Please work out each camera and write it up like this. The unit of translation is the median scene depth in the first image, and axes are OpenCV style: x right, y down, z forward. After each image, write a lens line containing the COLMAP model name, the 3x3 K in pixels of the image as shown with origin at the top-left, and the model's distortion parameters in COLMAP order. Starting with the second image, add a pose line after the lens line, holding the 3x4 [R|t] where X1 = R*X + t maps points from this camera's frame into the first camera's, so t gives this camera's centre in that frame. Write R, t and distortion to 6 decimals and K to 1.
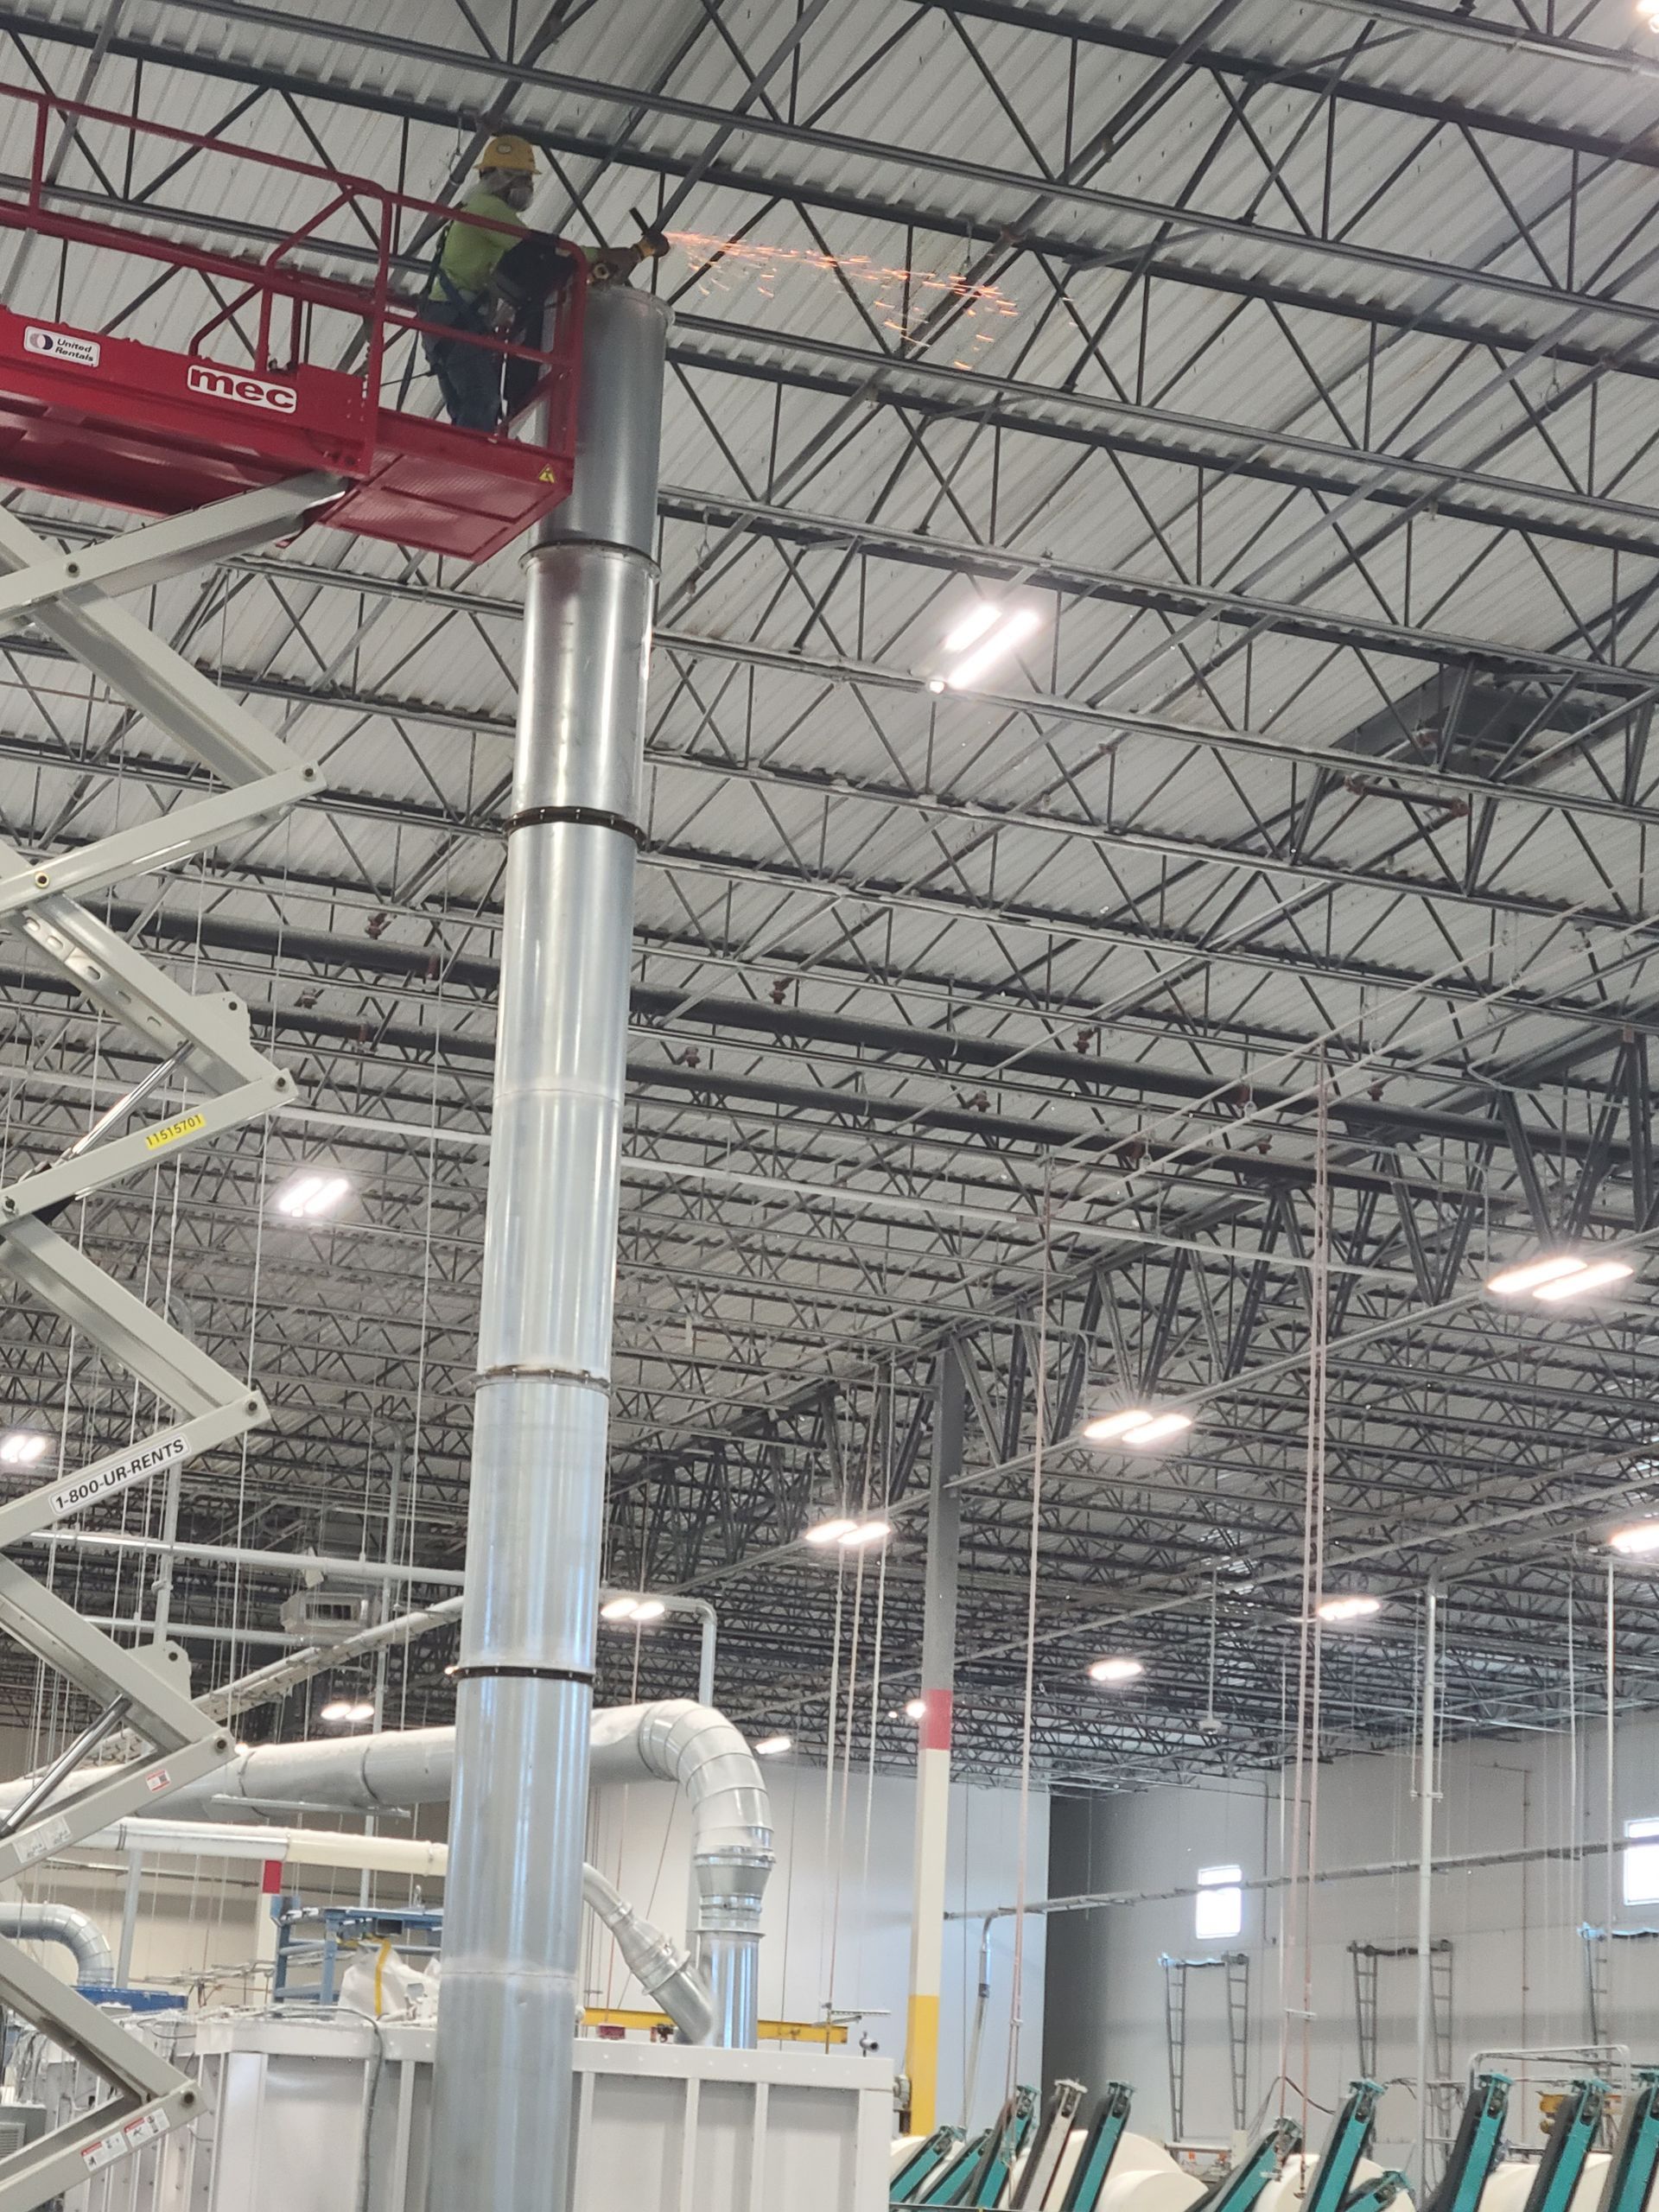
lens RADIAL K [[4495.4, 0, 815.3], [0, 4495.4, 1109.5], [0, 0, 1]] dist [0.093092, 0.069103]
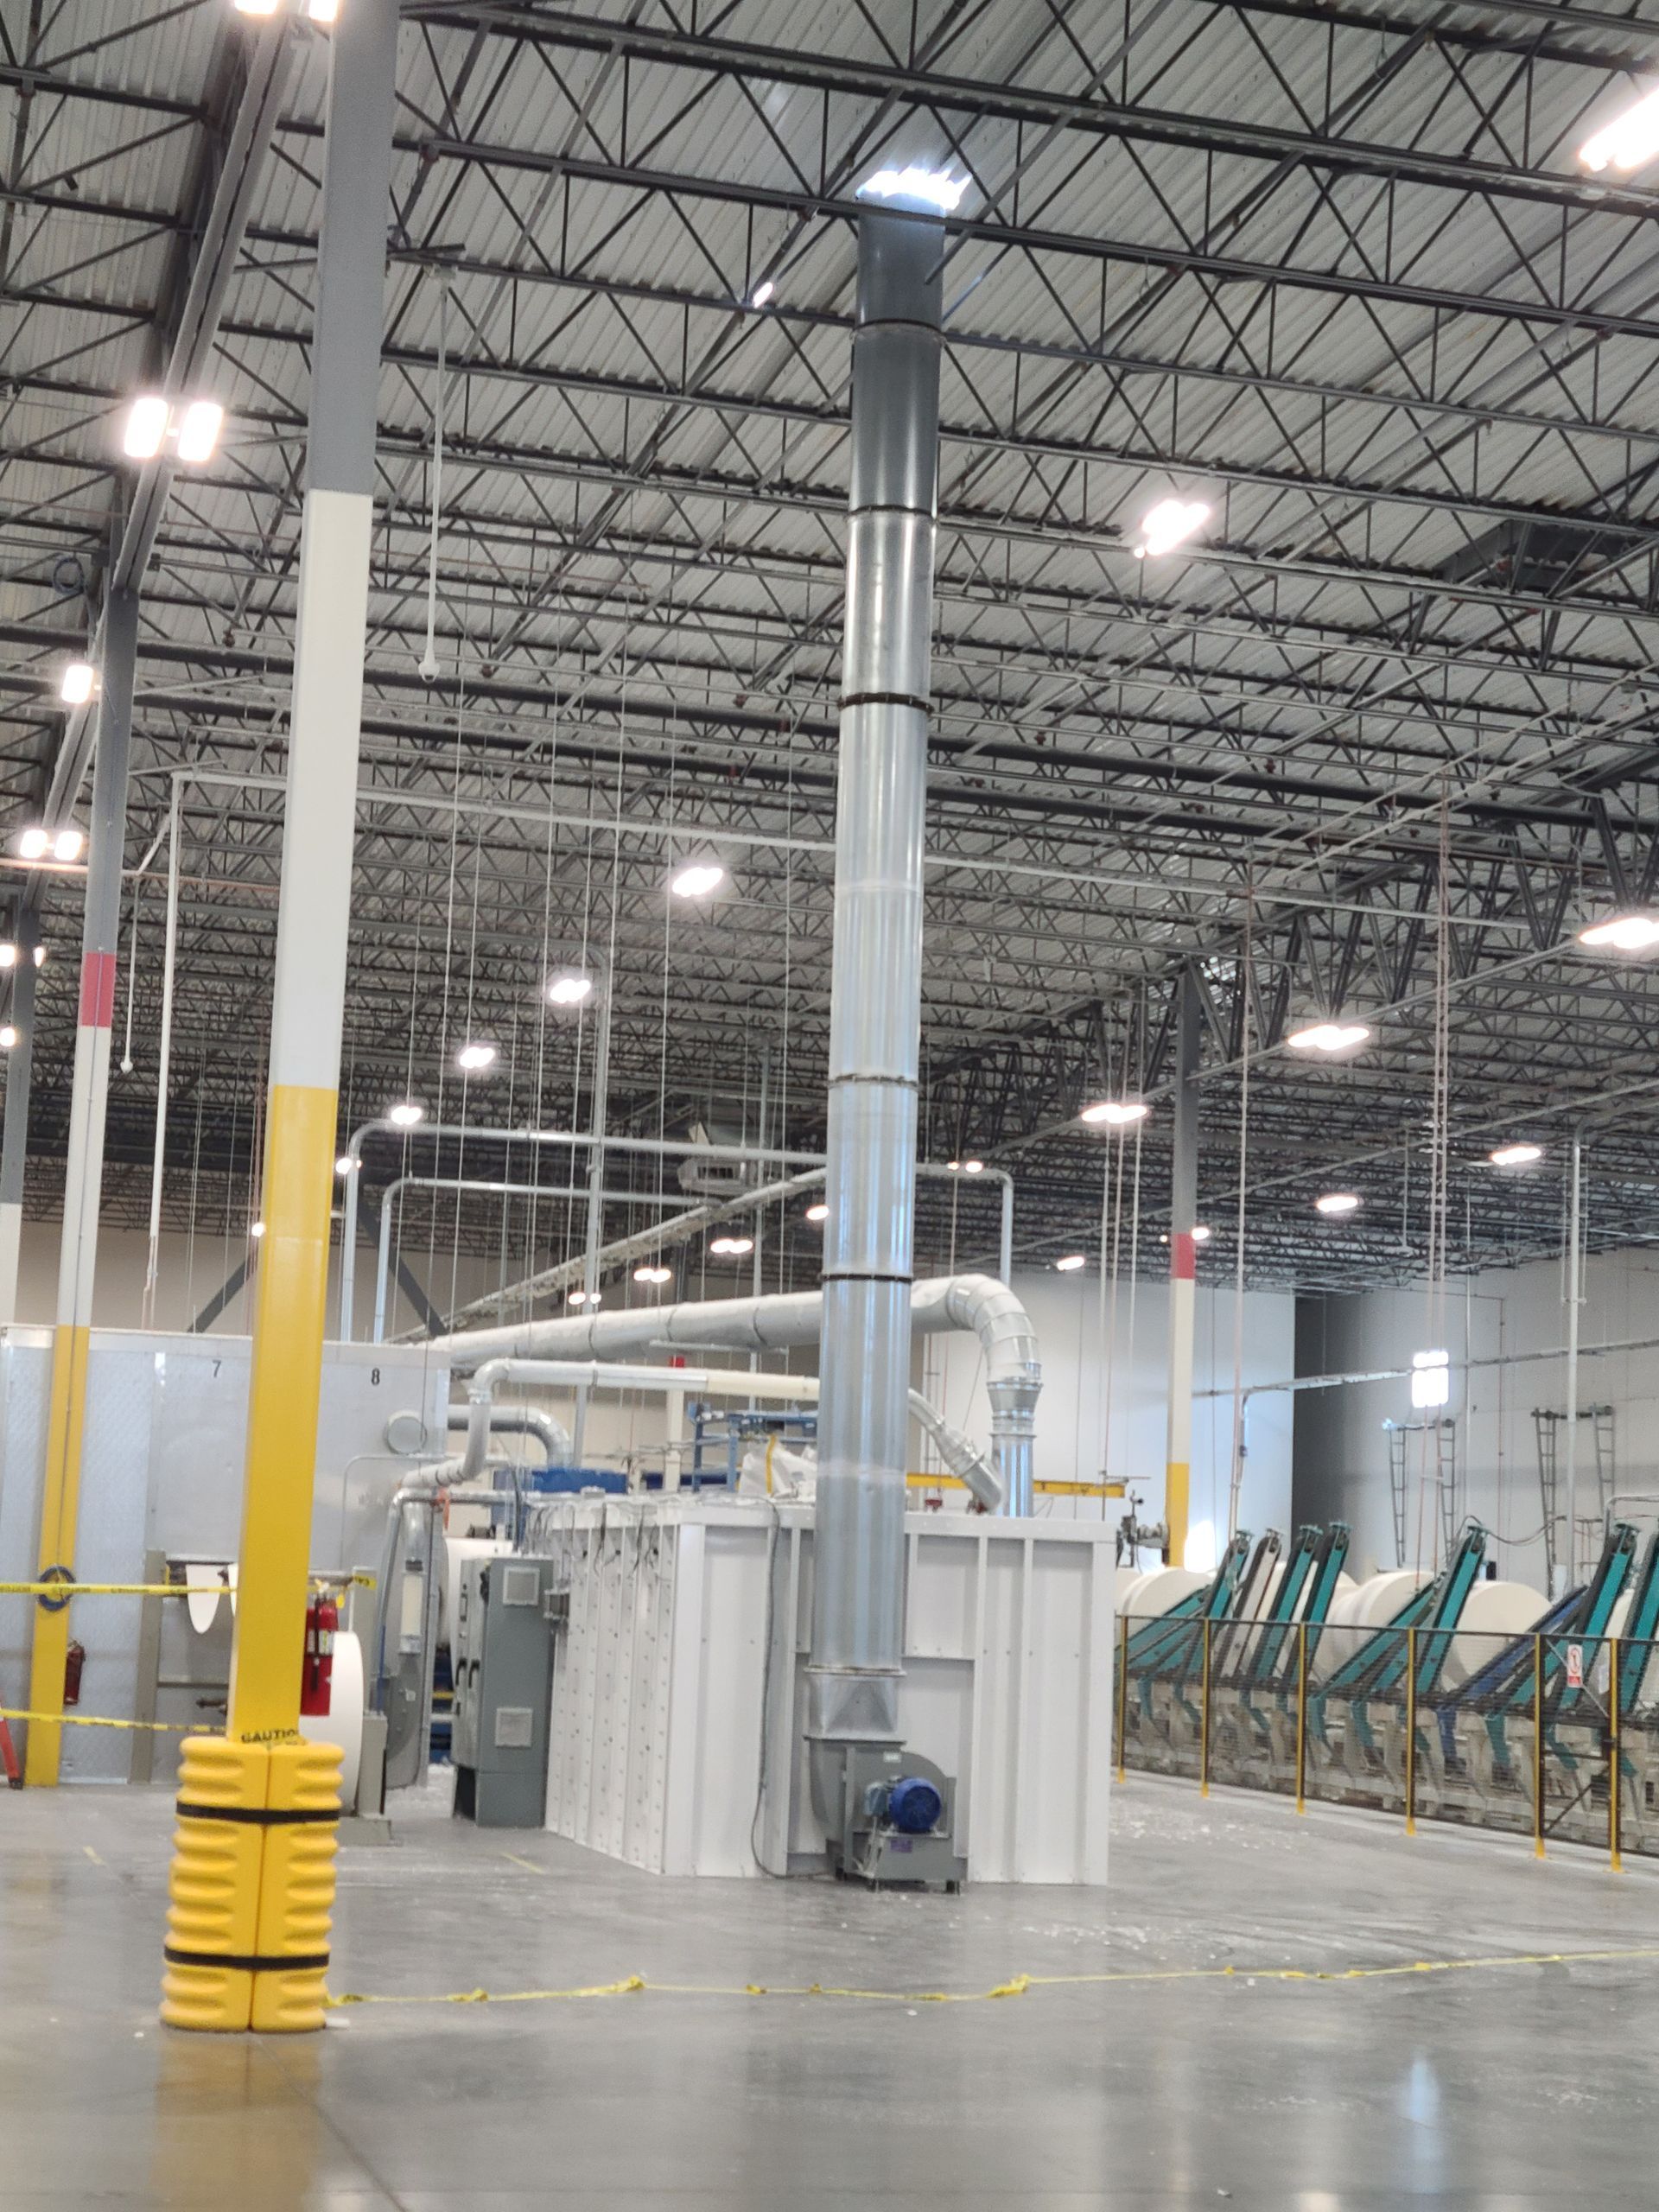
lens RADIAL K [[3858.2, 0, 835.8], [0, 3858.2, 1109.0], [0, 0, 1]] dist [0.015102, 0.013800]
pose [[0.997083, -0.022337, -0.072980, 0.012332], [0.029919, 0.994074, 0.104511, -0.037443], [0.070213, -0.106389, 0.991842, -0.156741]]
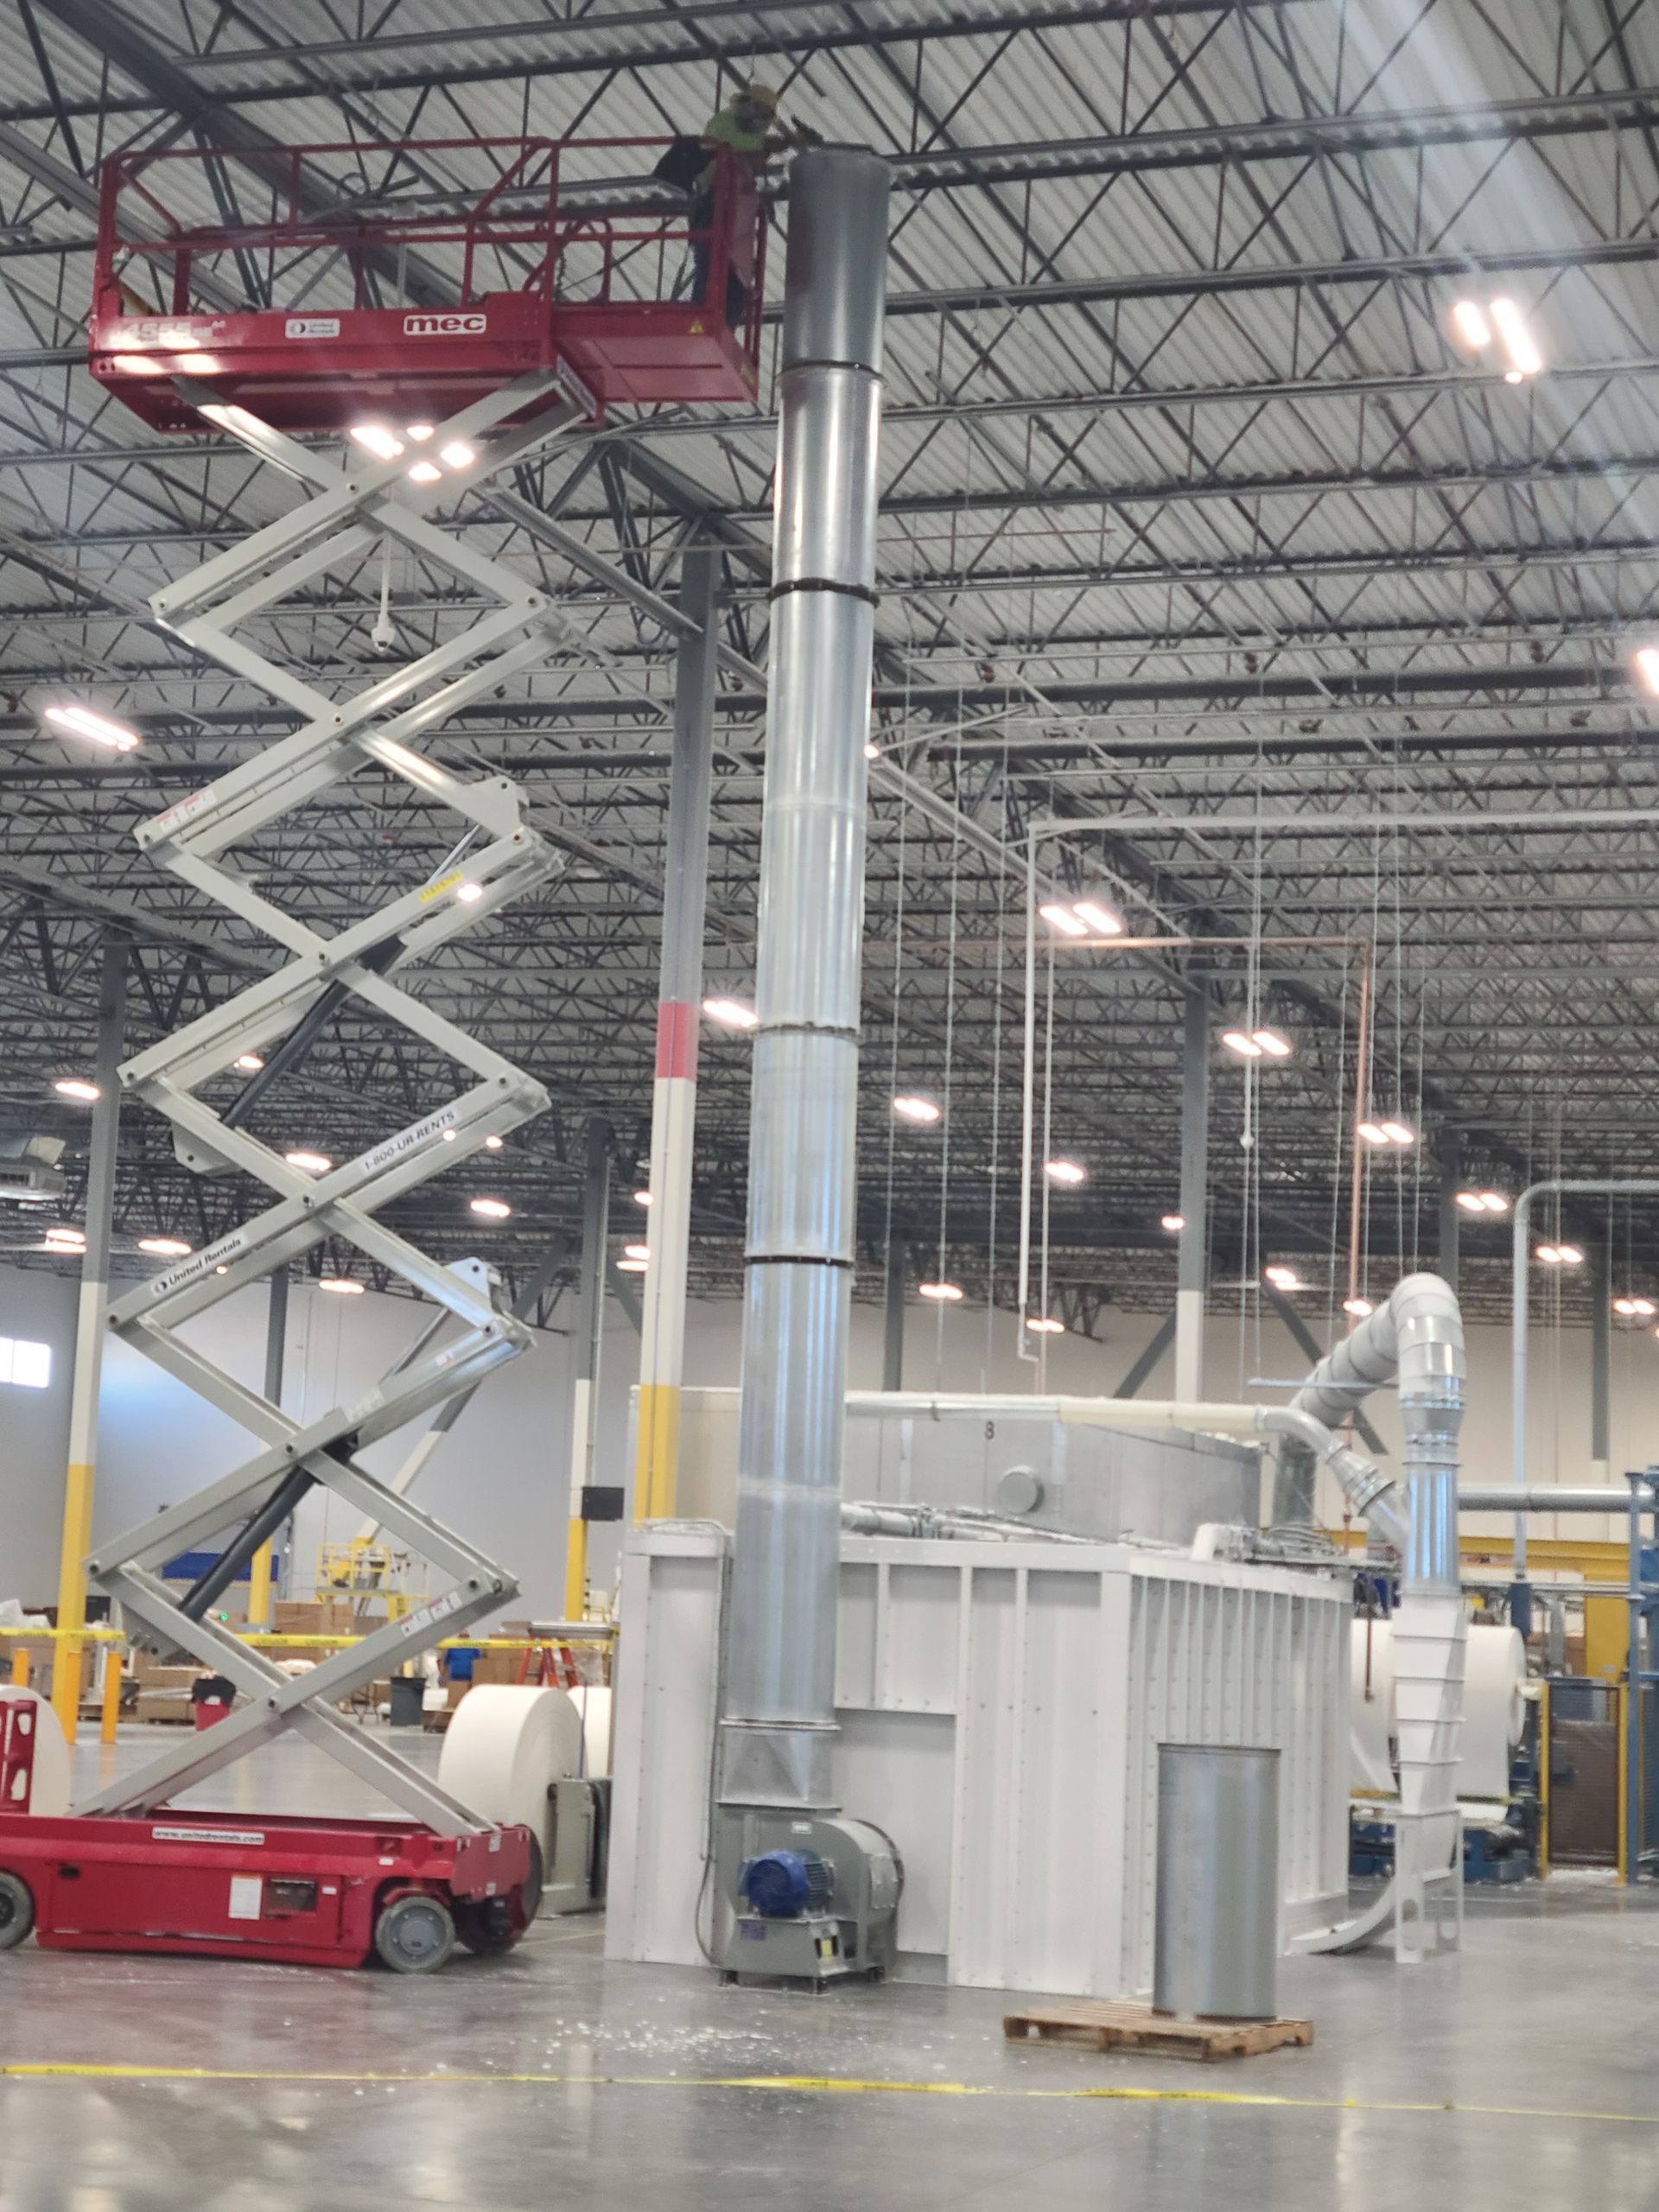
lens RADIAL K [[3858.2, 0, 835.8], [0, 3858.2, 1109.0], [0, 0, 1]] dist [0.015102, 0.013800]
pose [[0.788351, -0.108131, -0.605648, 0.350054], [0.144789, 0.989392, 0.011823, 0.040457], [0.597945, -0.097012, 0.795645, 0.077838]]
